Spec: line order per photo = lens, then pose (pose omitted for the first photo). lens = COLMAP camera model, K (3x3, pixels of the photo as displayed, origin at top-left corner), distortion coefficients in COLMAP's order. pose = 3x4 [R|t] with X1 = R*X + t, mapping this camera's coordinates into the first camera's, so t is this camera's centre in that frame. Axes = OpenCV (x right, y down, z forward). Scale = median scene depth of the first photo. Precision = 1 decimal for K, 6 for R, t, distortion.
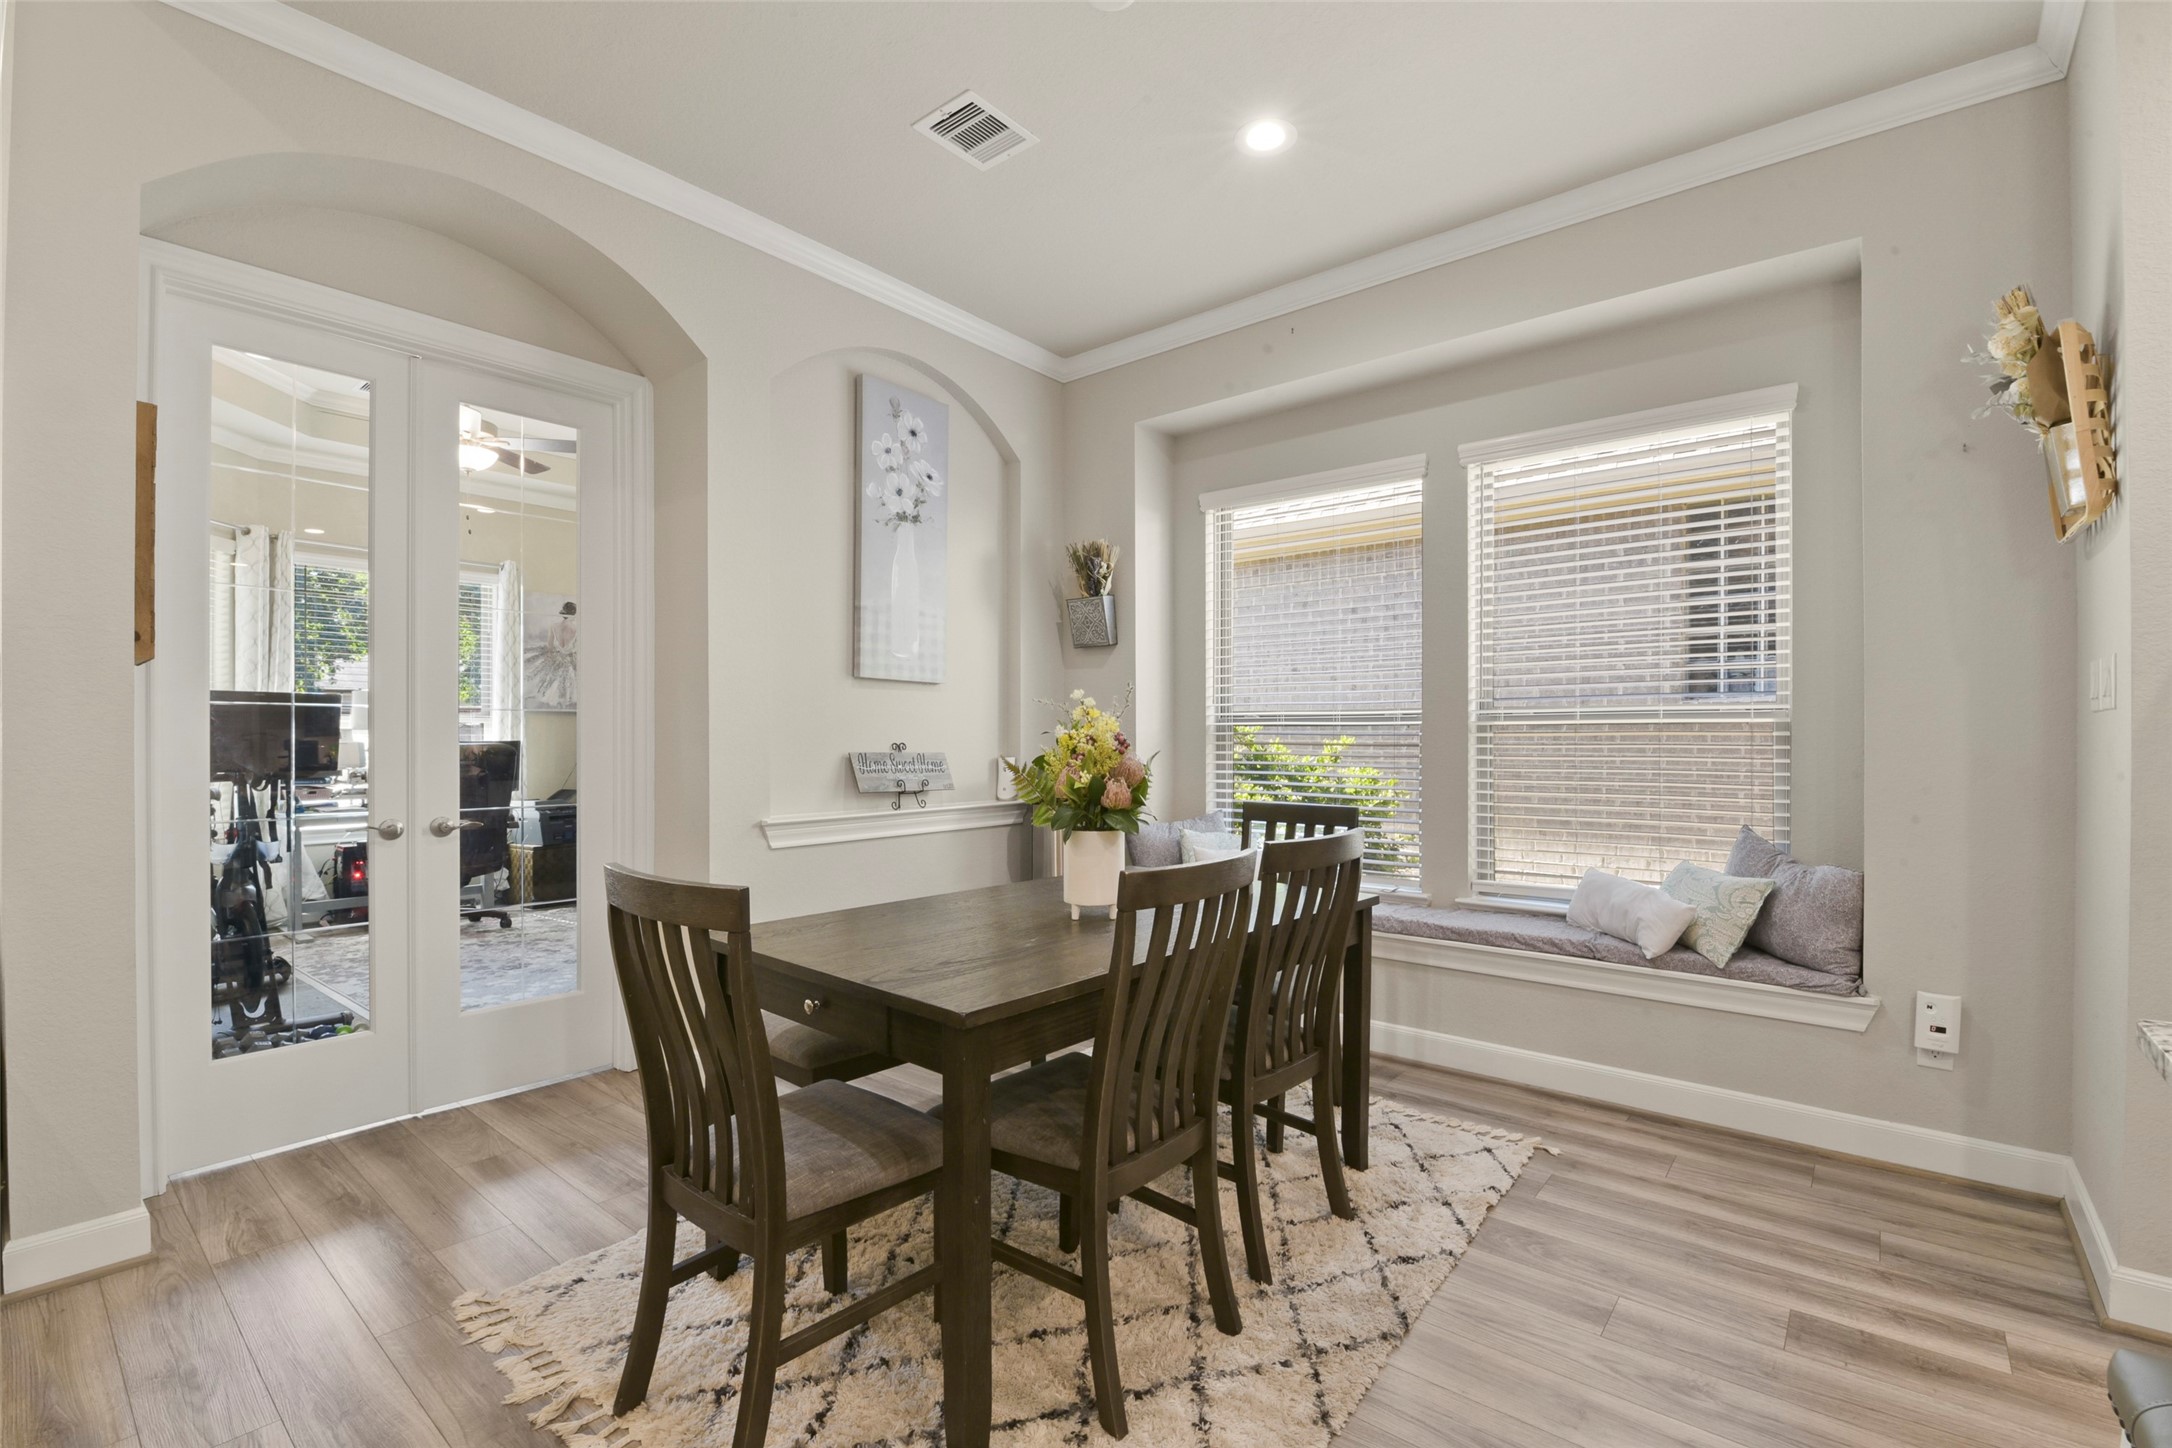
lens RADIAL K [[952.7, 0, 1097.8], [0, 952.7, 736.4], [0, 0, 1]] dist [-0.001481, -0.009759]
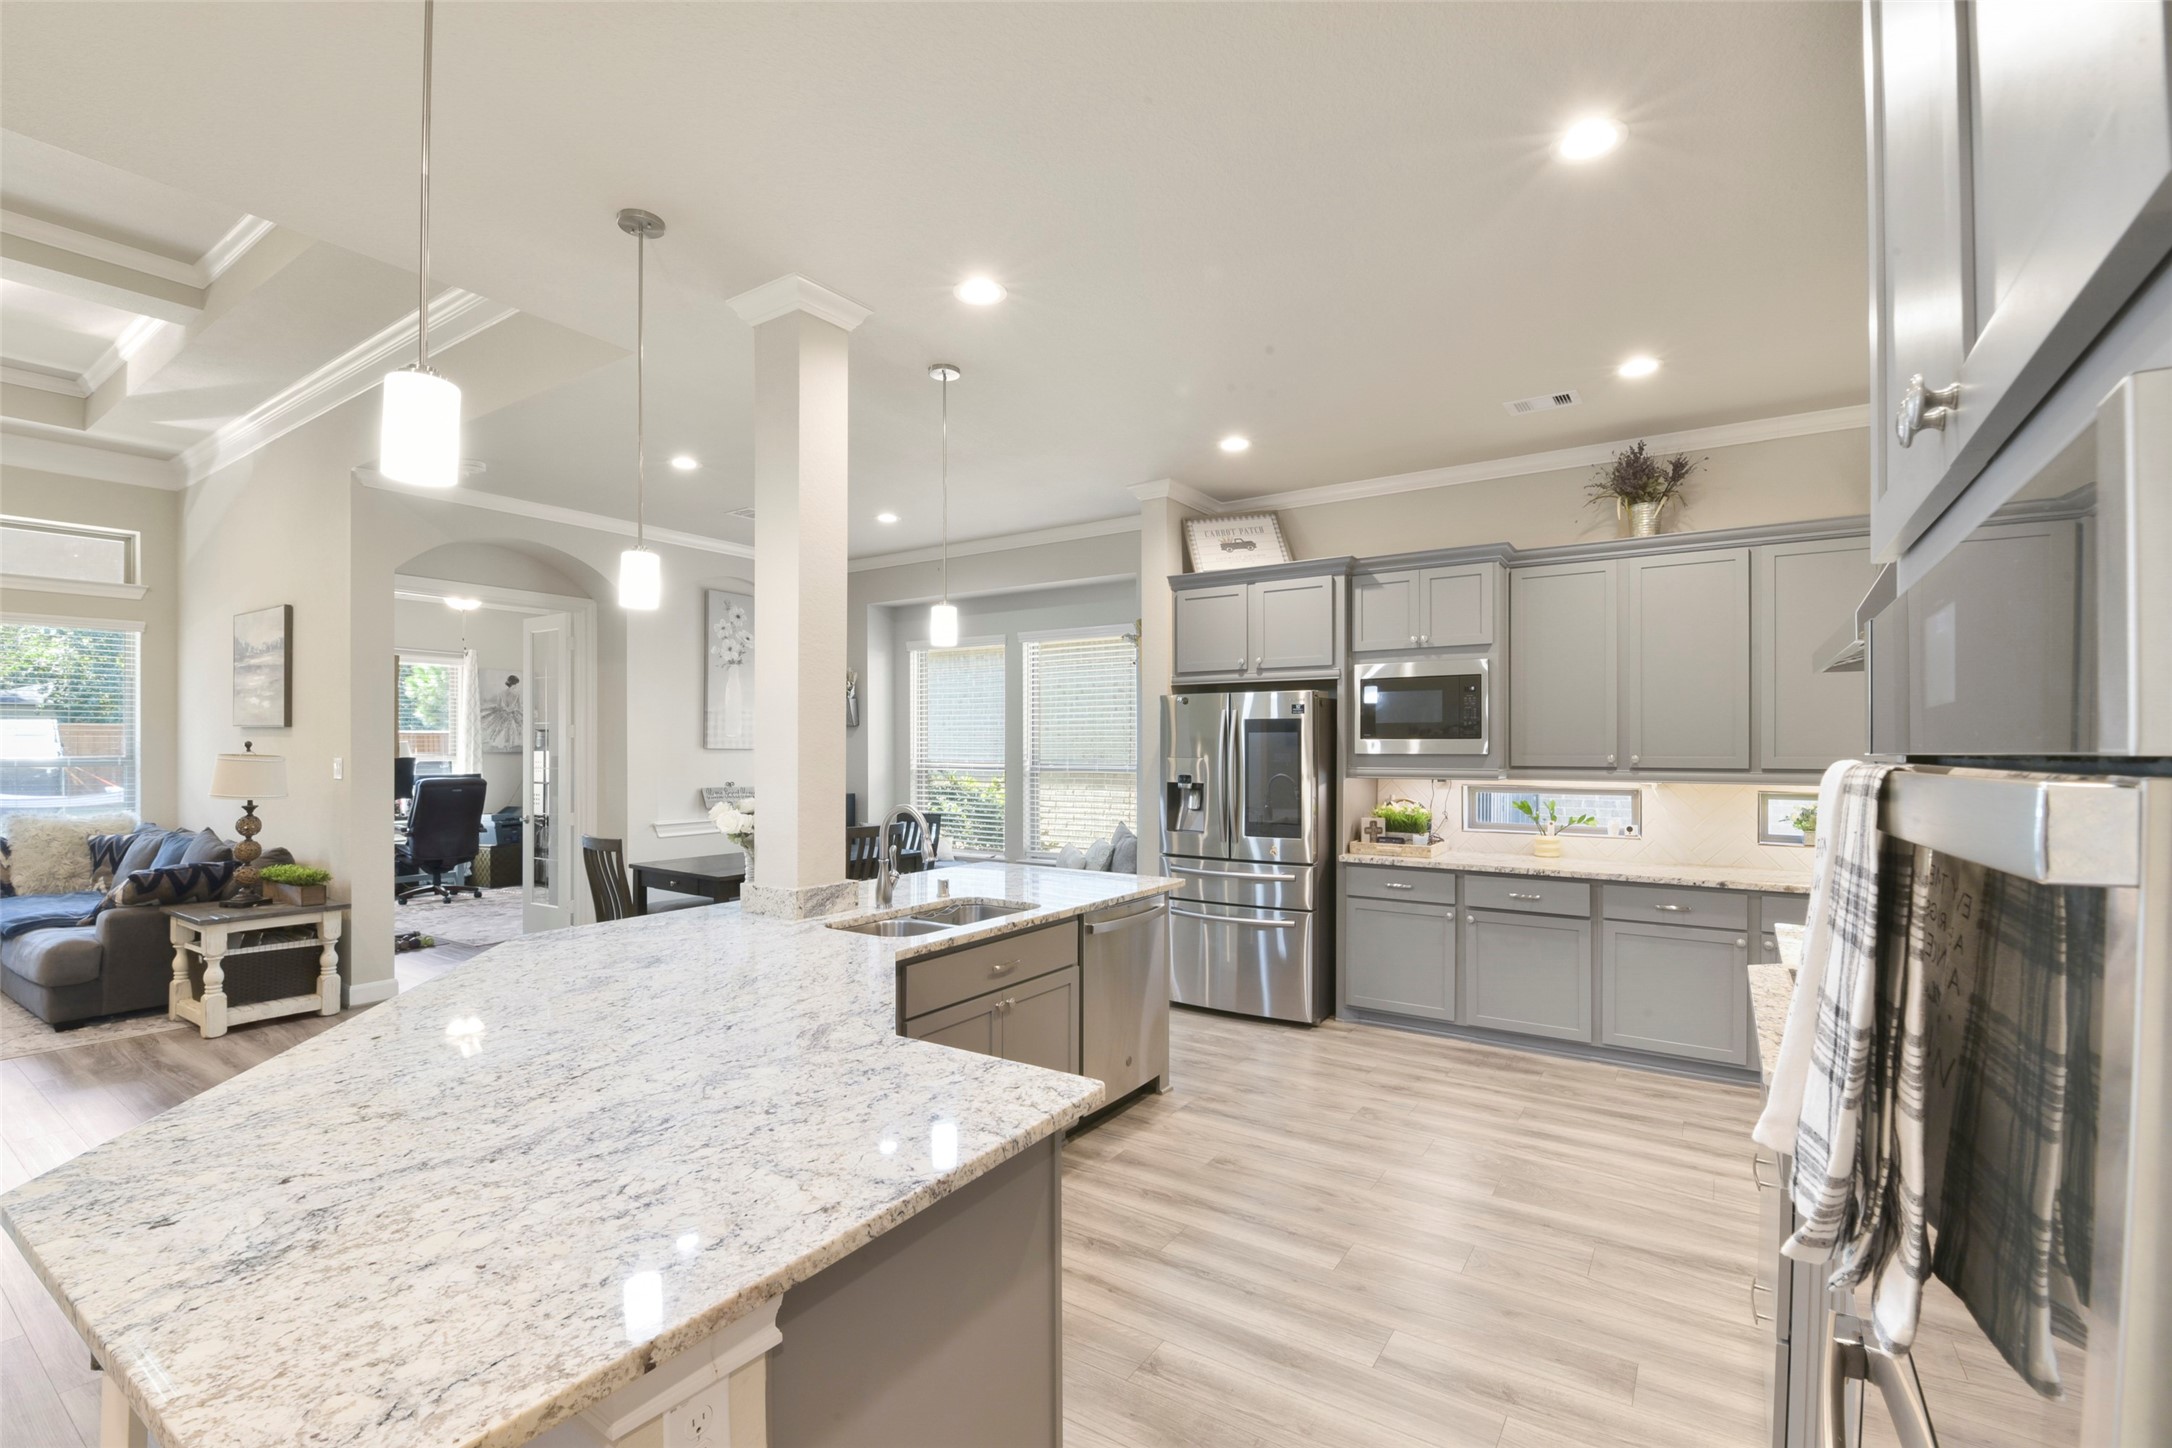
lens RADIAL K [[952.7, 0, 1097.8], [0, 952.7, 736.4], [0, 0, 1]] dist [-0.001481, -0.009759]
pose [[0.994826, -0.000058, 0.101594, 0.317586], [0.001030, 0.999954, -0.009518, -0.063812], [-0.101589, 0.009574, 0.994780, -0.927302]]
